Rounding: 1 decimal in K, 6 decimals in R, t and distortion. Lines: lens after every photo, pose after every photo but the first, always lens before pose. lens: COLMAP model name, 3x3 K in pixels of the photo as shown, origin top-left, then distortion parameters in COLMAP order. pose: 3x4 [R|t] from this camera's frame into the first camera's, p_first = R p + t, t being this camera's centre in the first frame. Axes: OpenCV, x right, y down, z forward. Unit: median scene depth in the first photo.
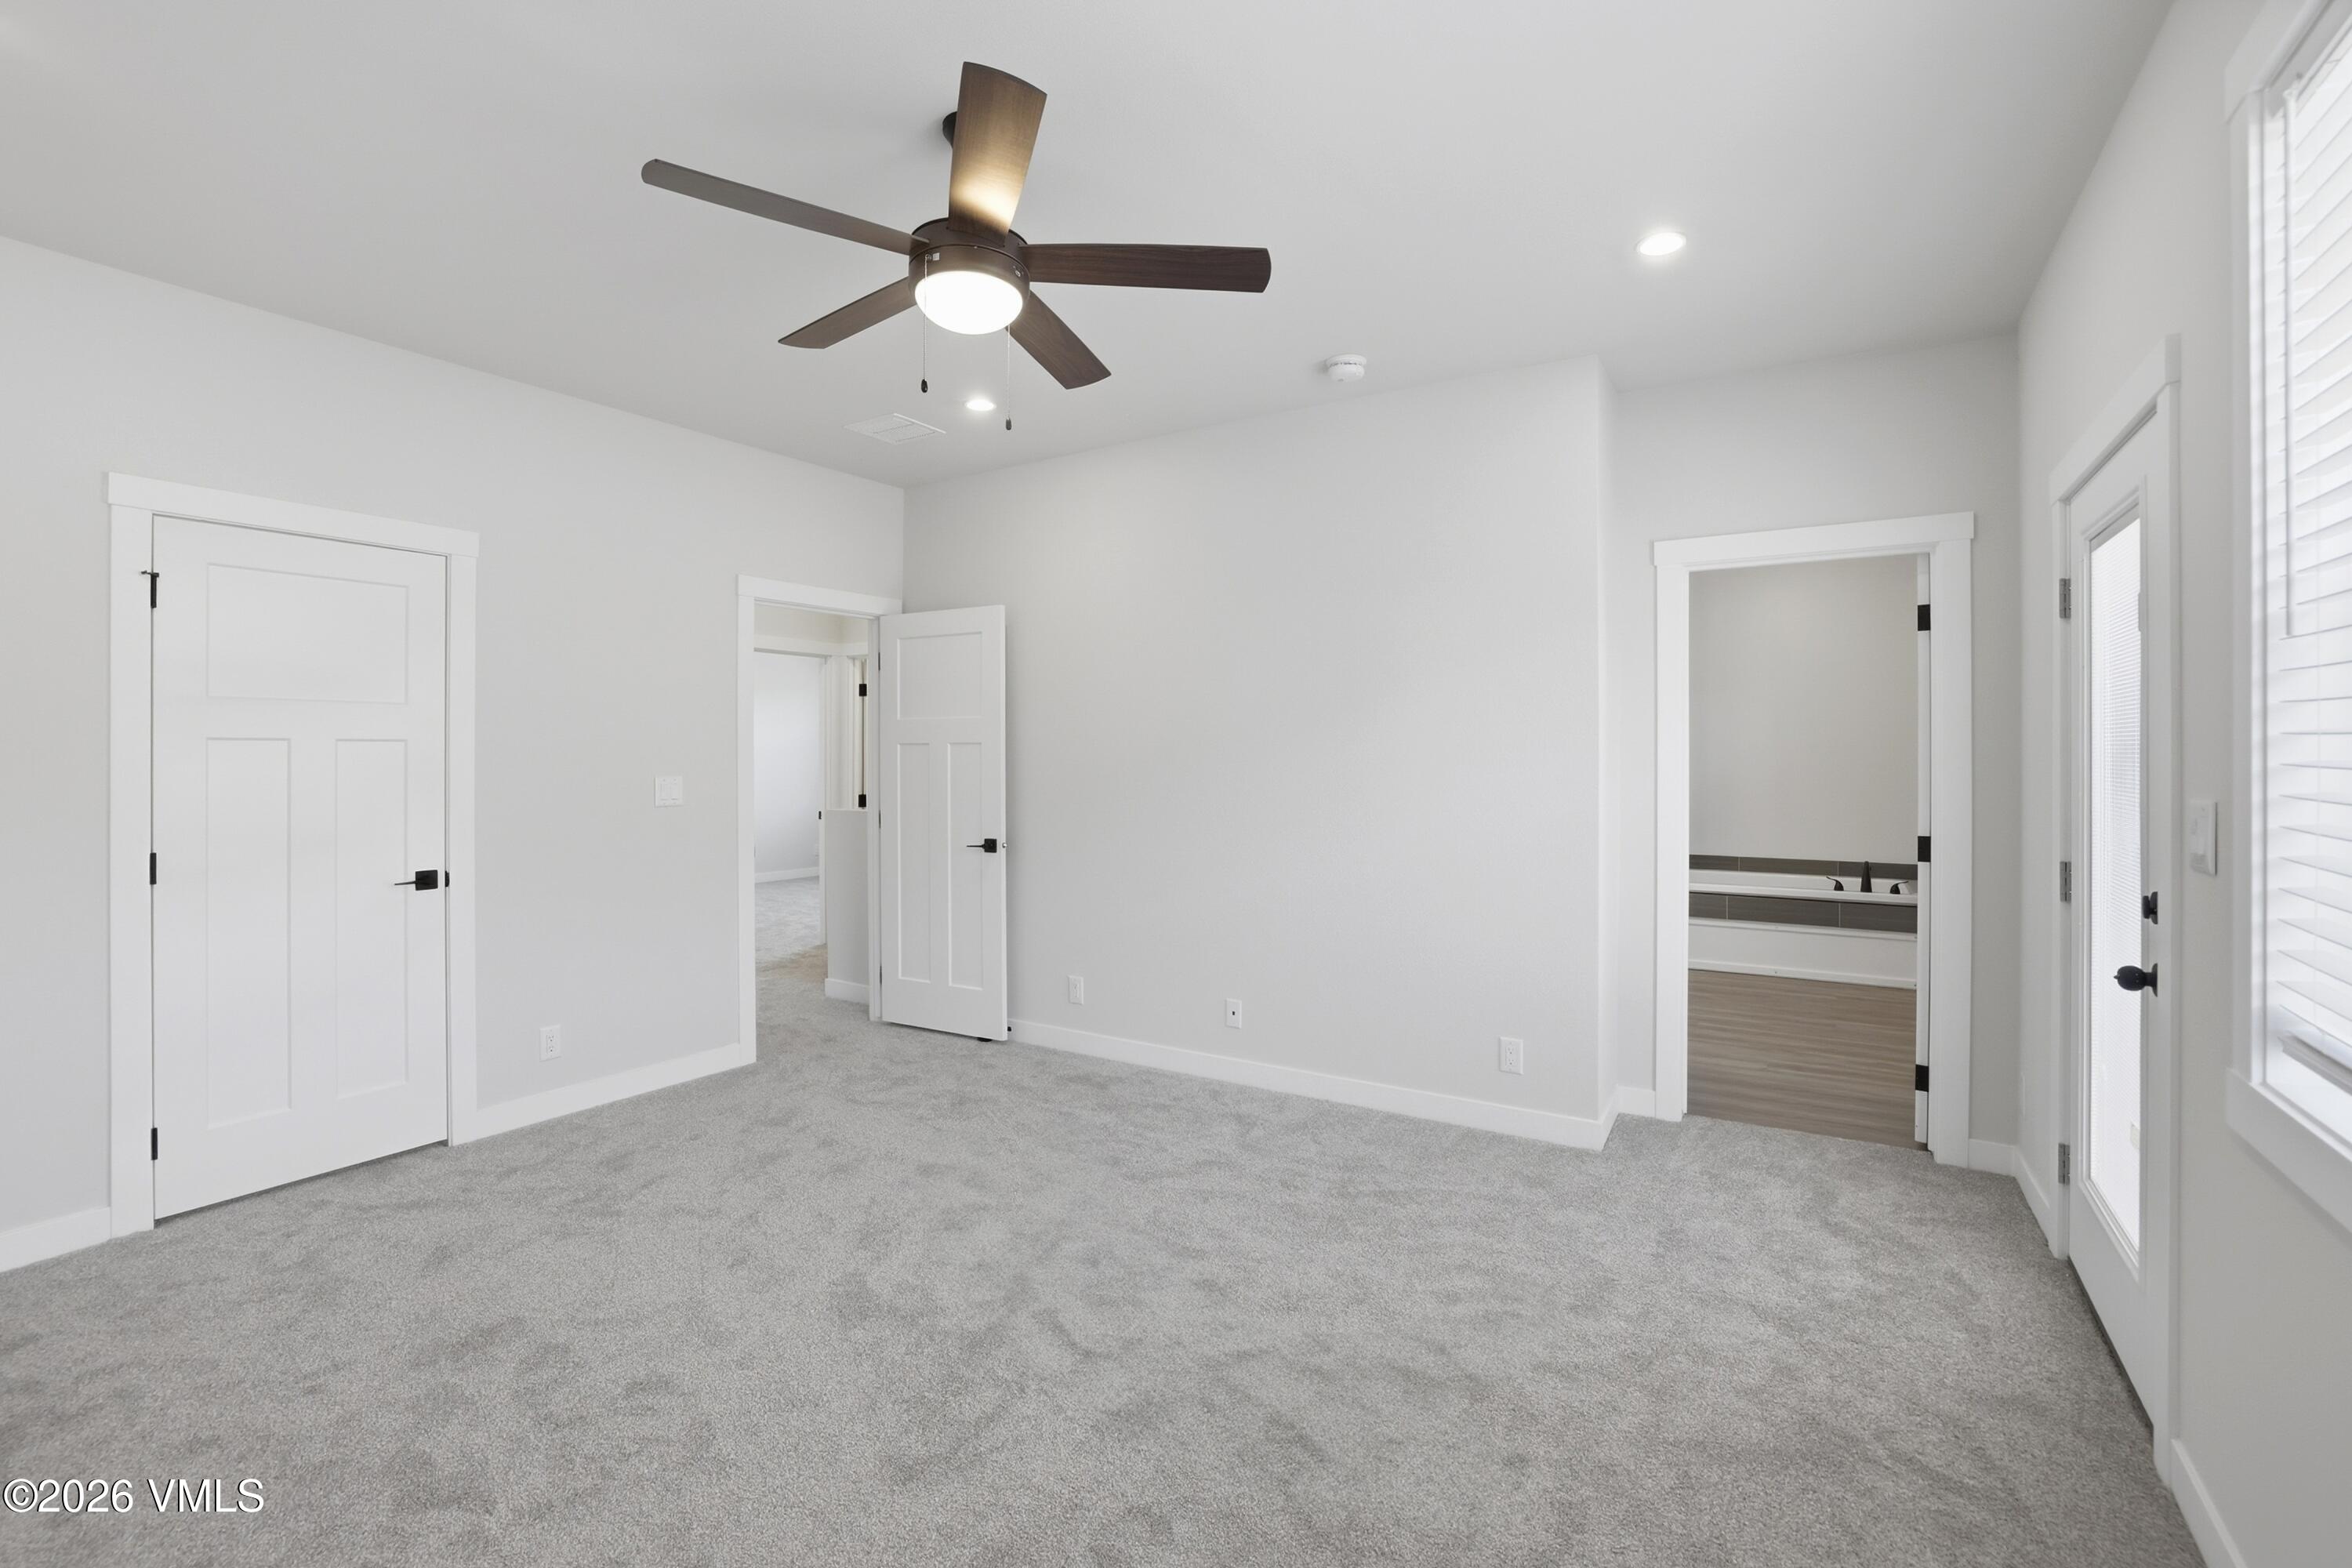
lens RADIAL K [[1048.4, 0, 1175.3], [0, 1048.4, 753.7], [0, 0, 1]] dist [-0.025081, 0.000033]
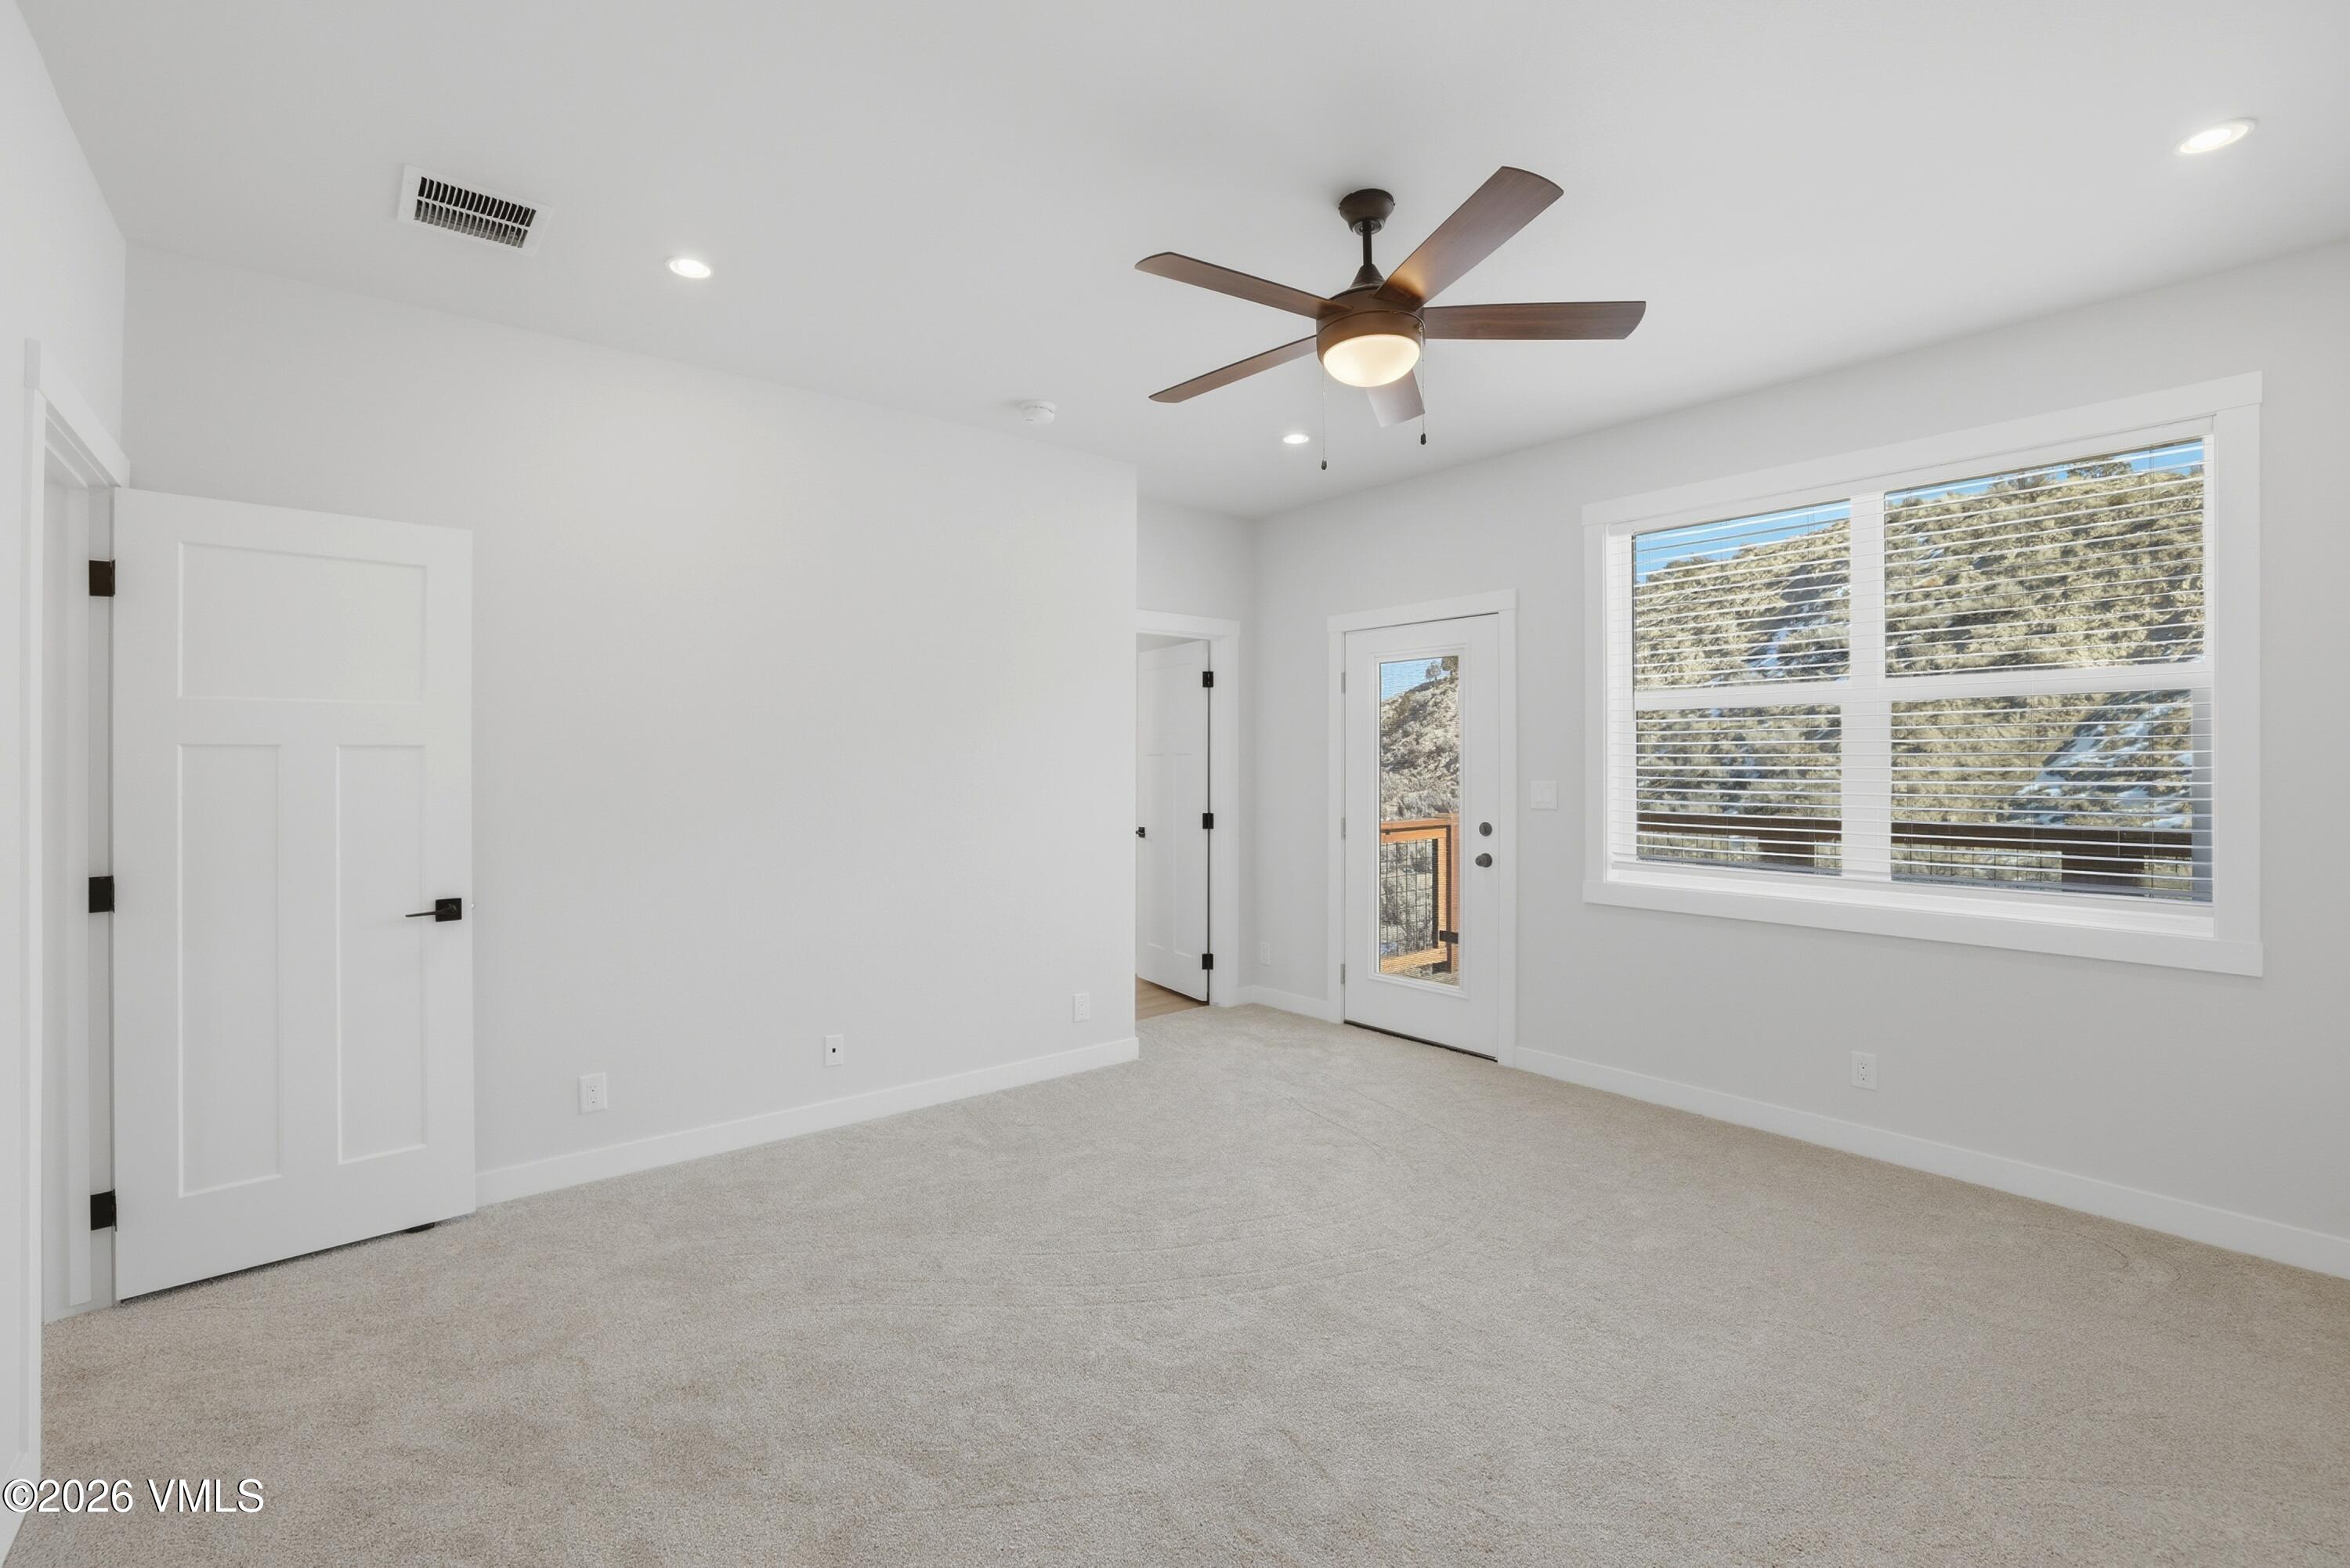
lens RADIAL K [[1010.1, 0, 1185.0], [0, 1010.1, 764.4], [0, 0, 1]] dist [-0.001727, 0.000061]
pose [[0.327321, -0.001328, 0.944912, -0.715529], [0.001796, 0.999998, 0.000784, 0.001308], [-0.944912, 0.001440, 0.327322, 0.459556]]
